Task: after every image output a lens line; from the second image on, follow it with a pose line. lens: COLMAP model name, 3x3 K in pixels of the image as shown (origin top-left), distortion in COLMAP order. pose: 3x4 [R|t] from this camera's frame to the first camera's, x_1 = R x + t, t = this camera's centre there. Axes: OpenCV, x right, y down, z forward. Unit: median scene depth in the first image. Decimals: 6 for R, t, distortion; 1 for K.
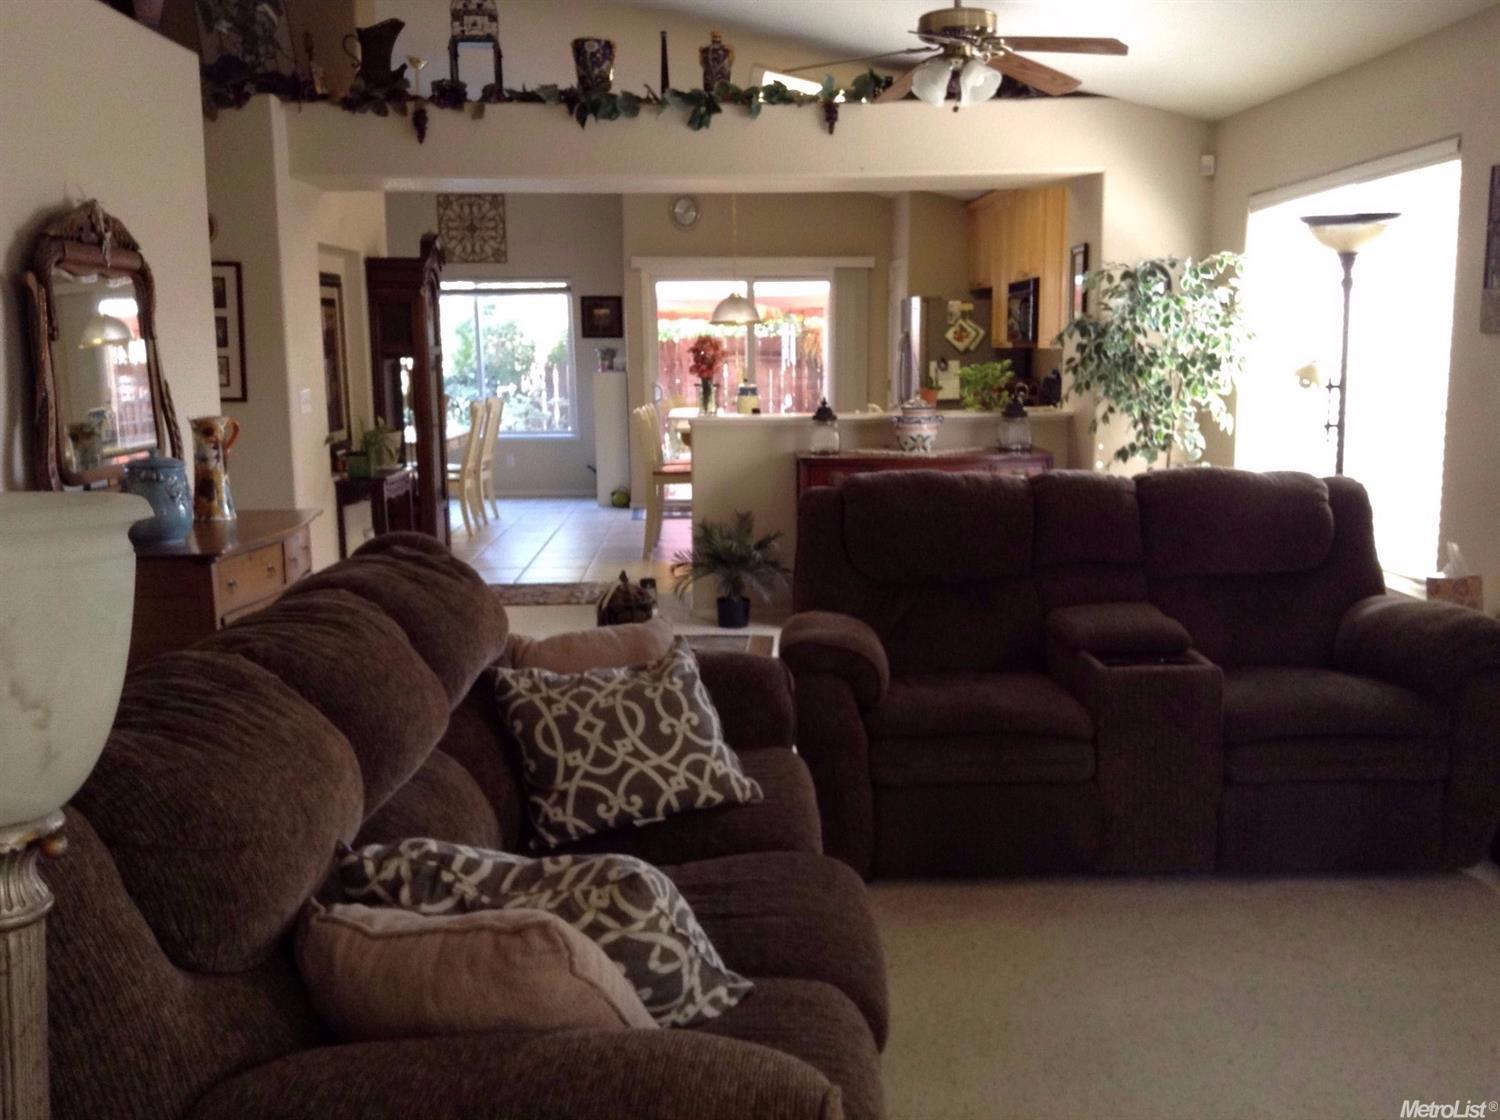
lens RADIAL K [[1379.8, 0, 817.4], [0, 1379.8, 593.2], [0, 0, 1]] dist [0.020057, 0.000000]
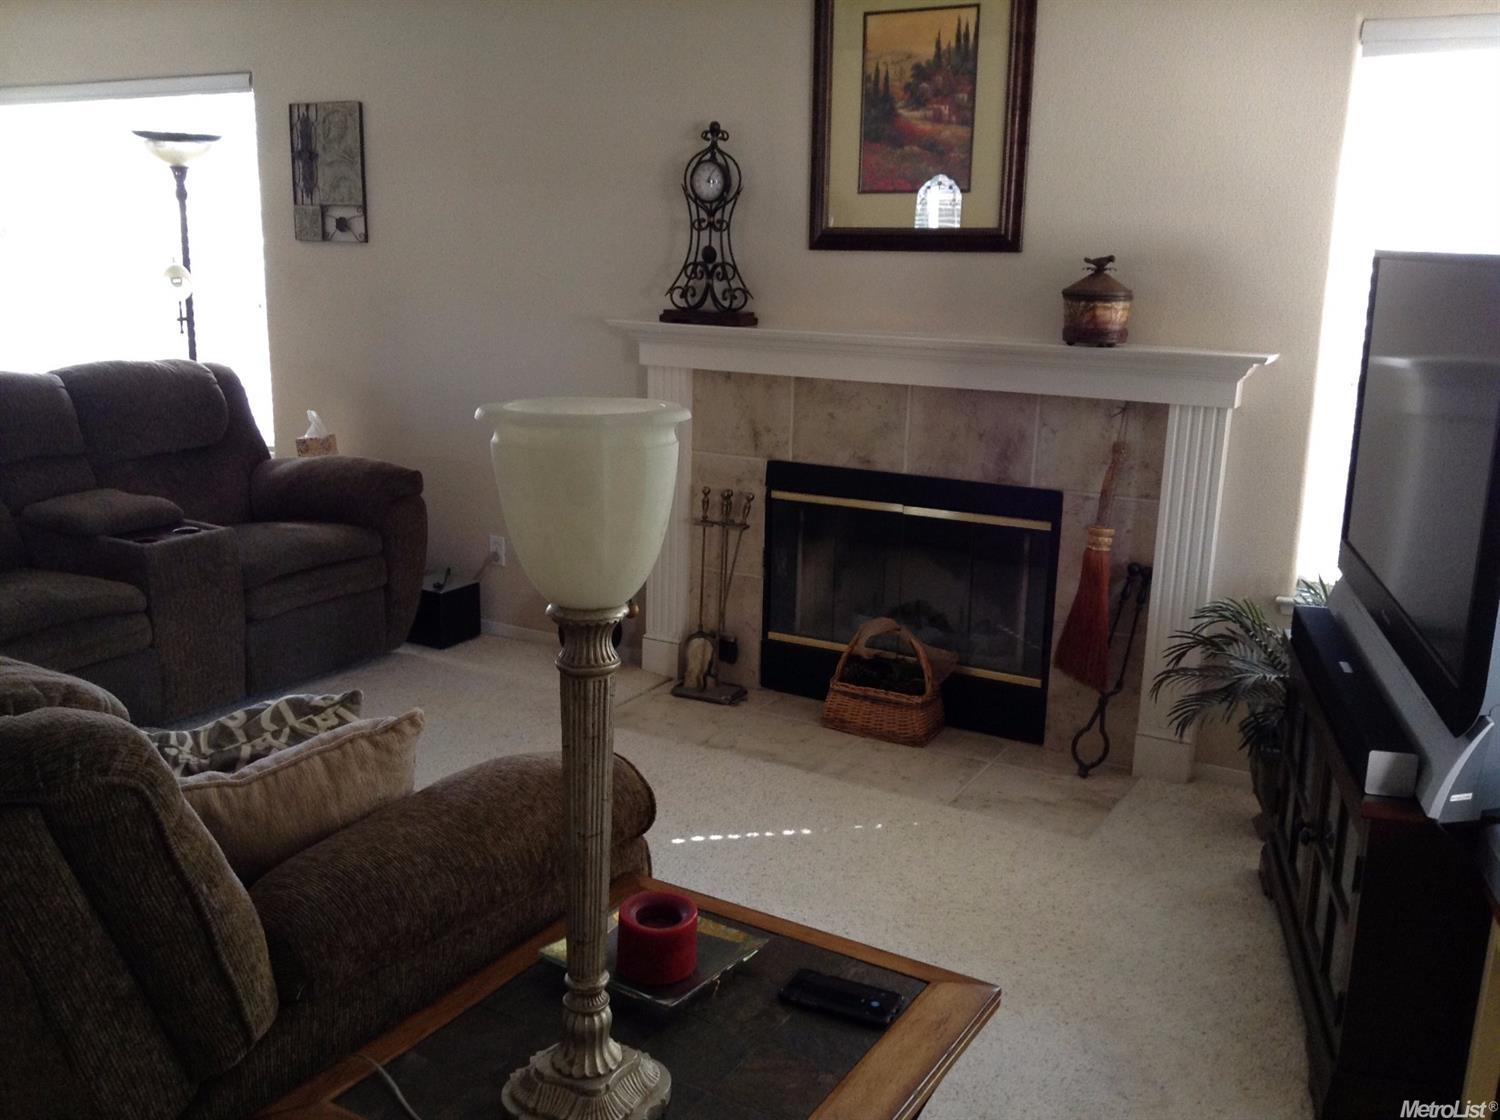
lens RADIAL K [[1379.8, 0, 754.2], [0, 1379.8, 555.6], [0, 0, 1]] dist [0.020057, 0.000000]
pose [[0.510067, -0.170573, 0.843052, -0.479700], [0.120276, 0.984654, 0.126454, -0.018836], [-0.851684, 0.036899, 0.522756, 0.001739]]
